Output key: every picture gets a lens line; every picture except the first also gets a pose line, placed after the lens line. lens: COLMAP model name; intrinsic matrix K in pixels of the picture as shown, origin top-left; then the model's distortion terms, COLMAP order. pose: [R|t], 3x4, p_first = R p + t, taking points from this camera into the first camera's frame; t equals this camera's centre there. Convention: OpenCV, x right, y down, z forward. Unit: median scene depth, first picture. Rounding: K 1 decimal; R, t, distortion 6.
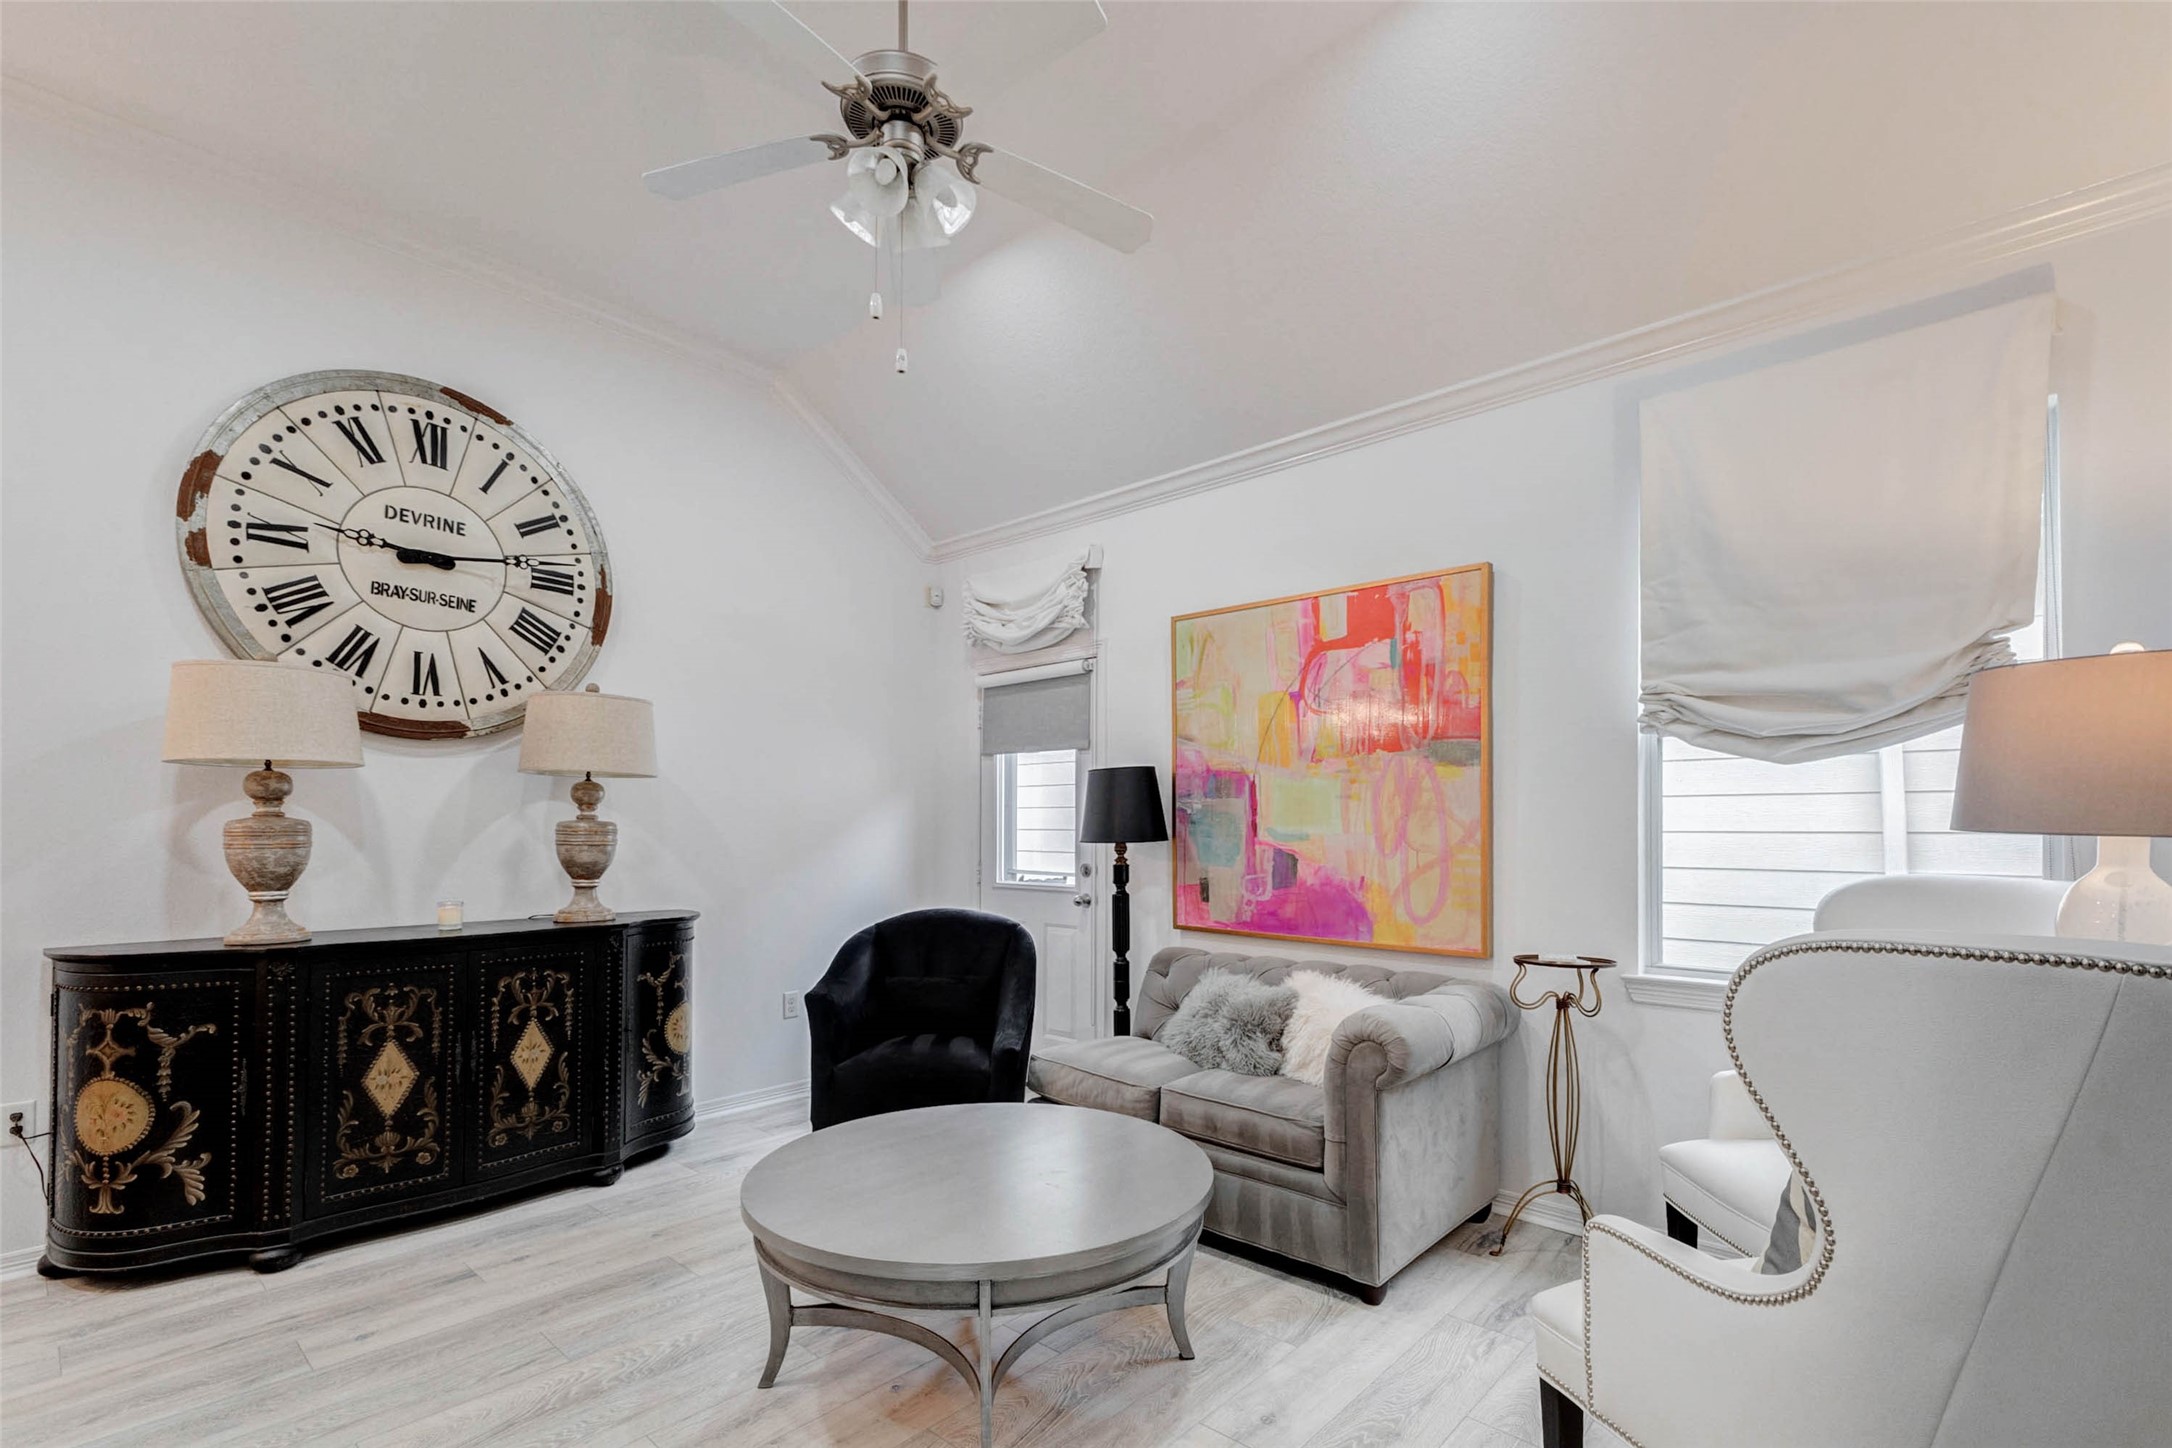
lens RADIAL K [[970.6, 0, 1111.1], [0, 970.6, 820.8], [0, 0, 1]] dist [0.001837, 0.000536]
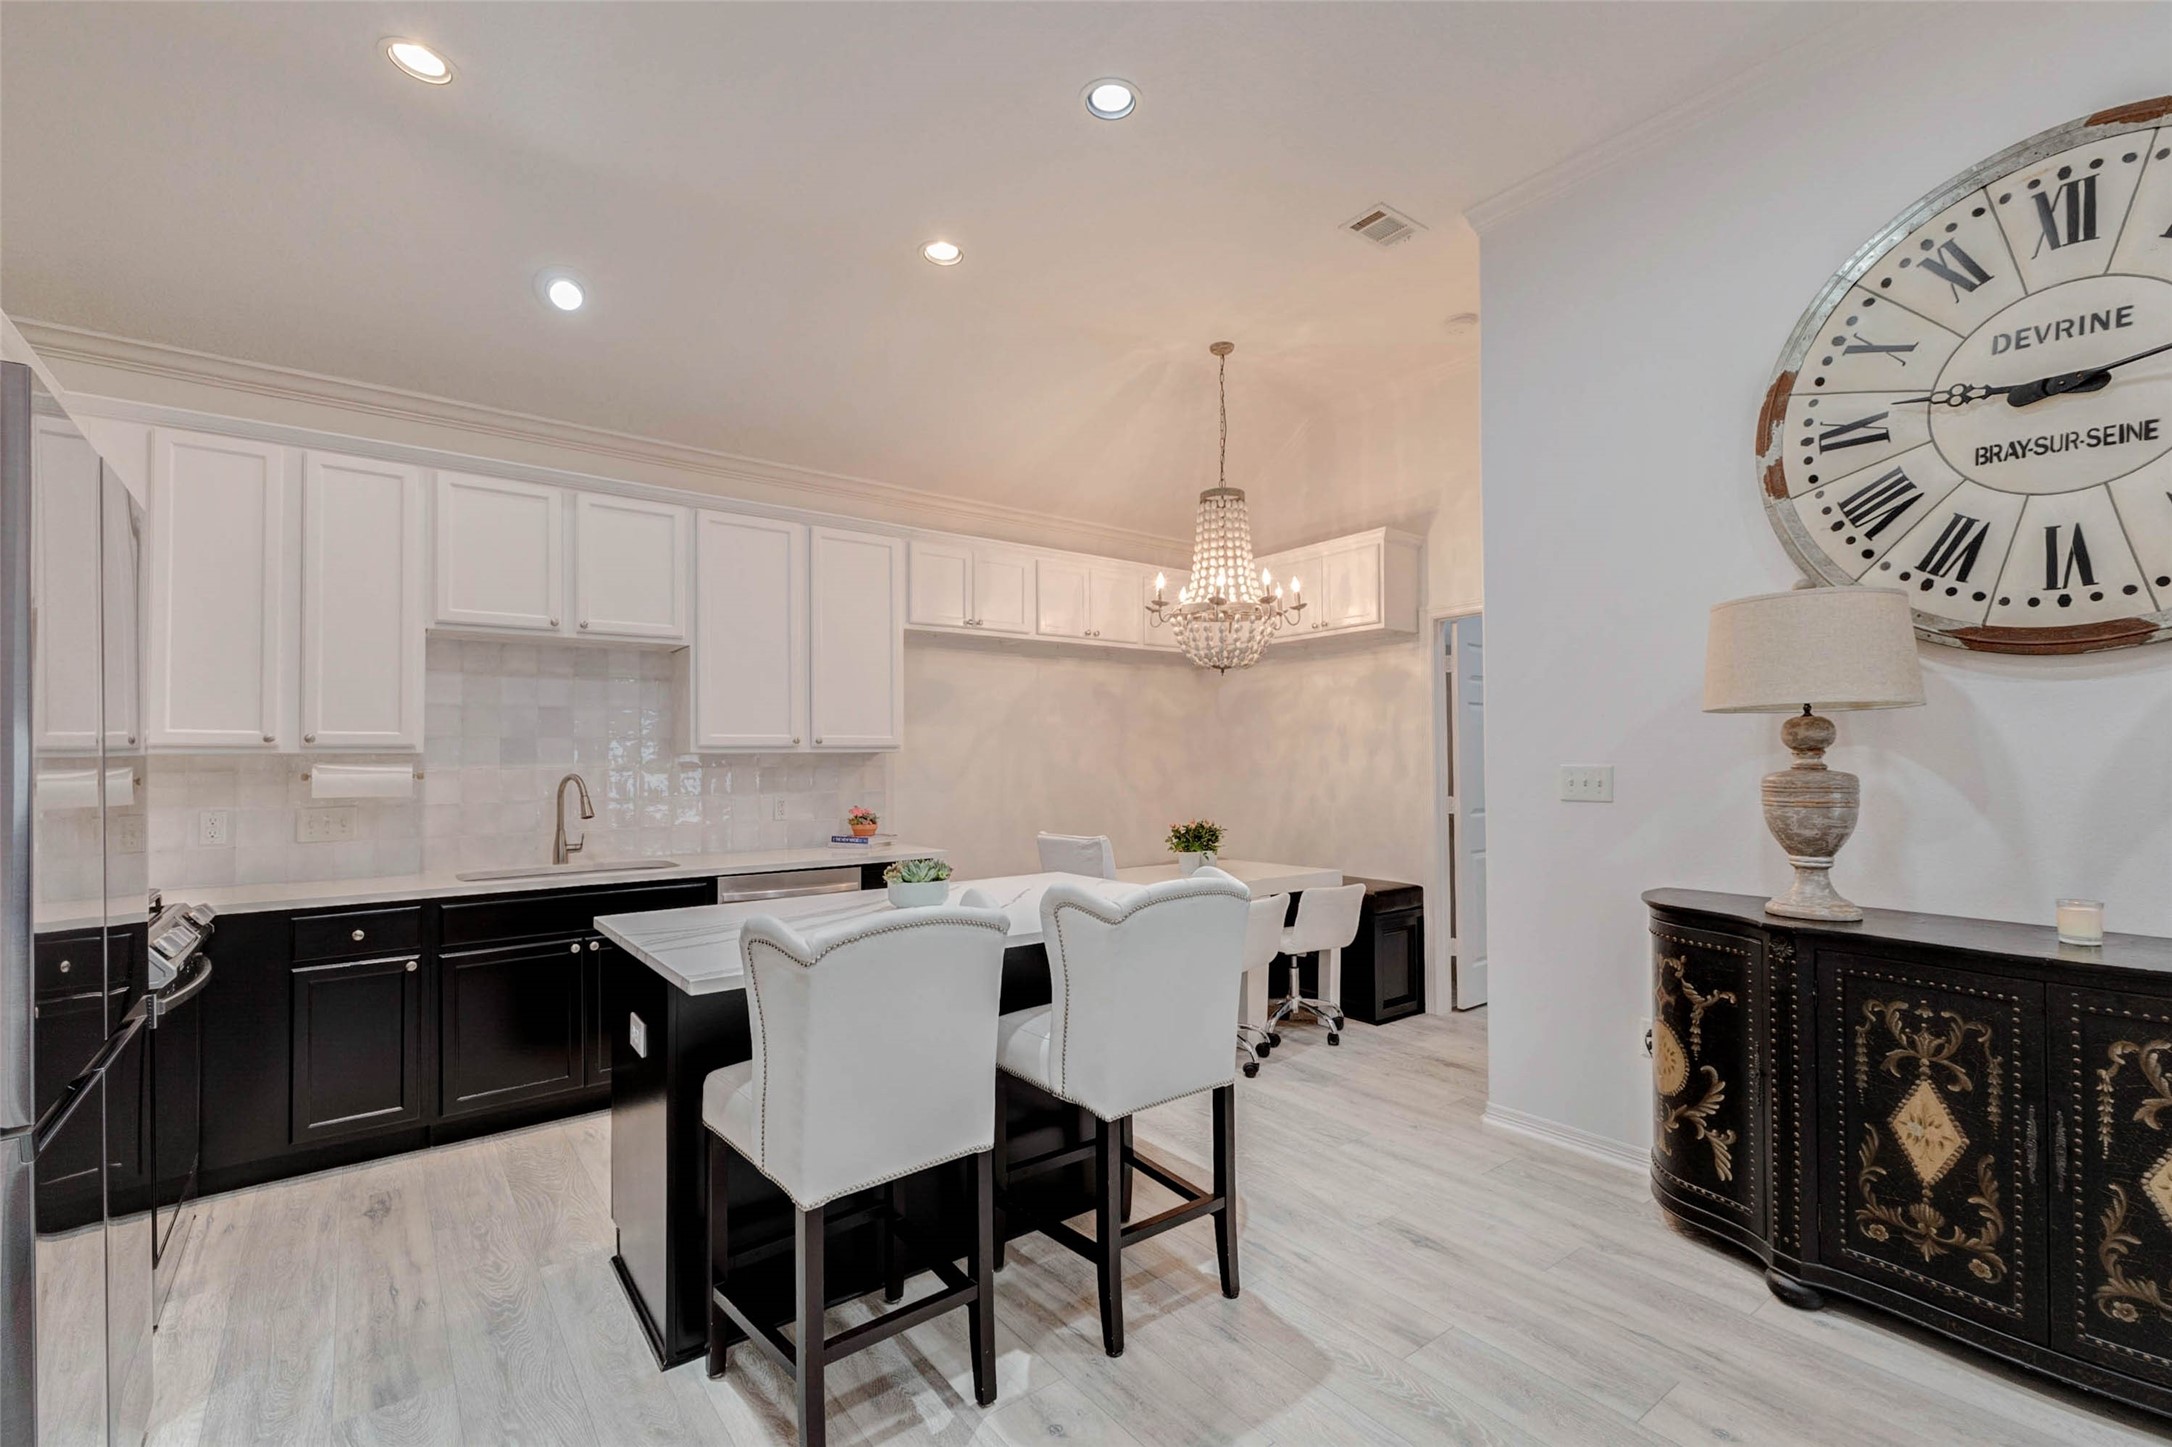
lens RADIAL K [[941.5, 0, 1084.3], [0, 941.5, 739.2], [0, 0, 1]] dist [0.017182, -0.006689]
pose [[-0.191917, -0.017790, -0.981250, 0.072675], [0.009188, 0.999759, -0.019923, -0.017729], [0.981368, -0.012839, -0.191708, 0.464891]]
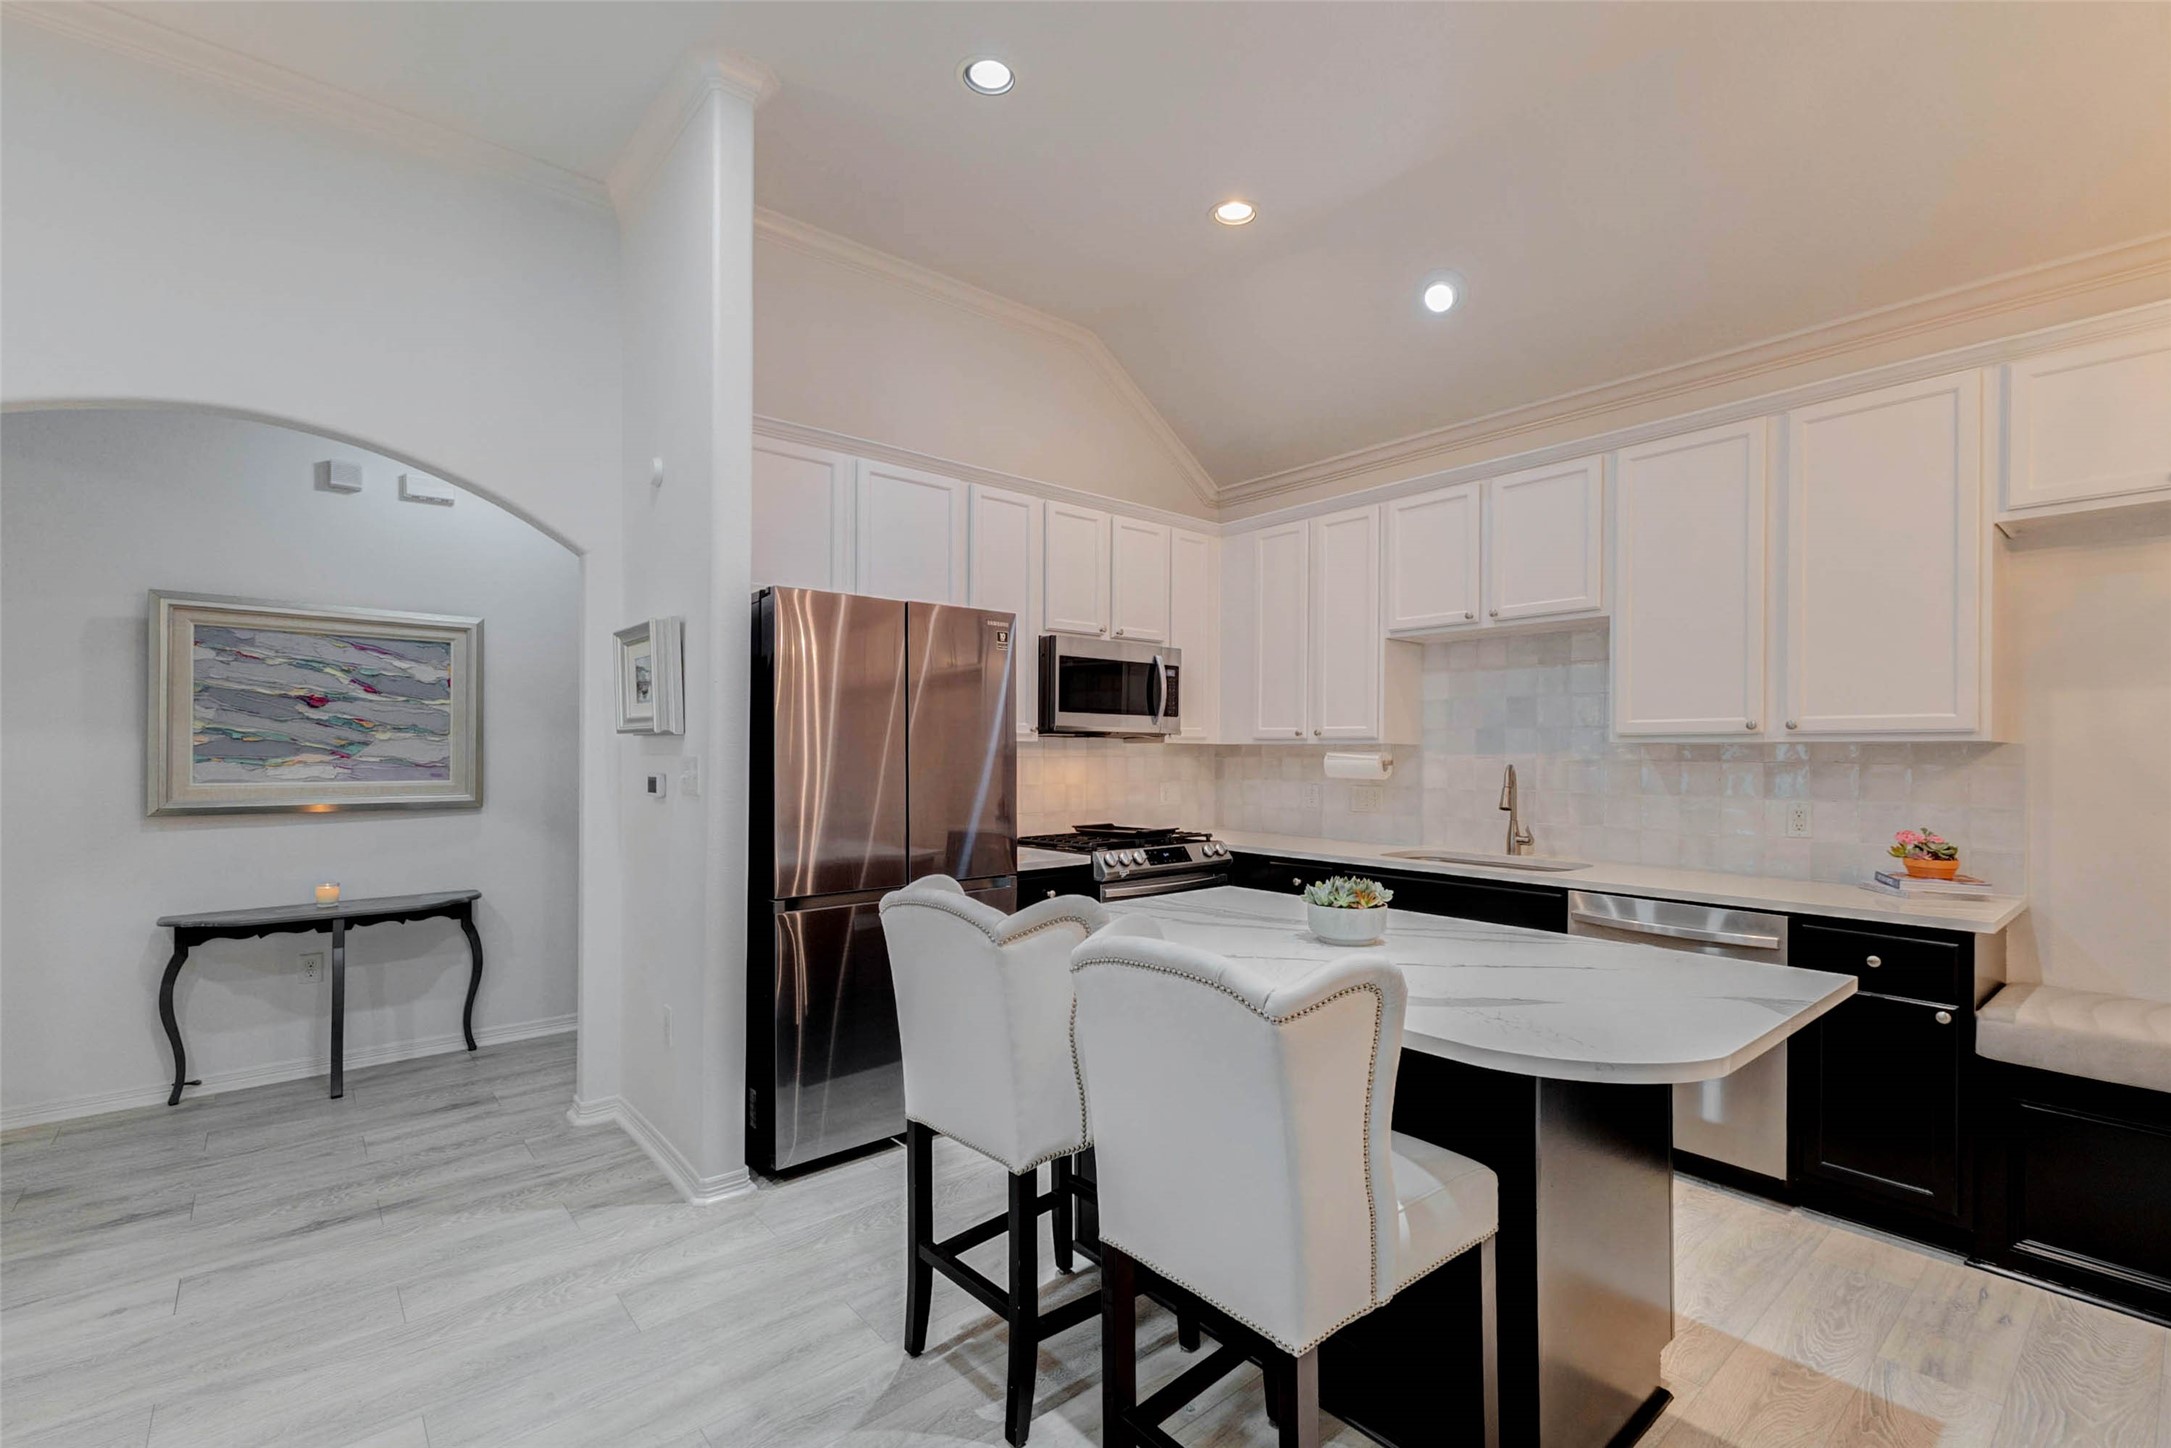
lens RADIAL K [[940.0, 0, 1112.2], [0, 940.0, 746.4], [0, 0, 1]] dist [0.015828, -0.007415]
pose [[-0.992771, -0.000676, 0.120020, -0.617779], [-0.001315, 0.999985, -0.005245, -0.019464], [-0.120015, -0.005365, -0.992758, 0.822242]]
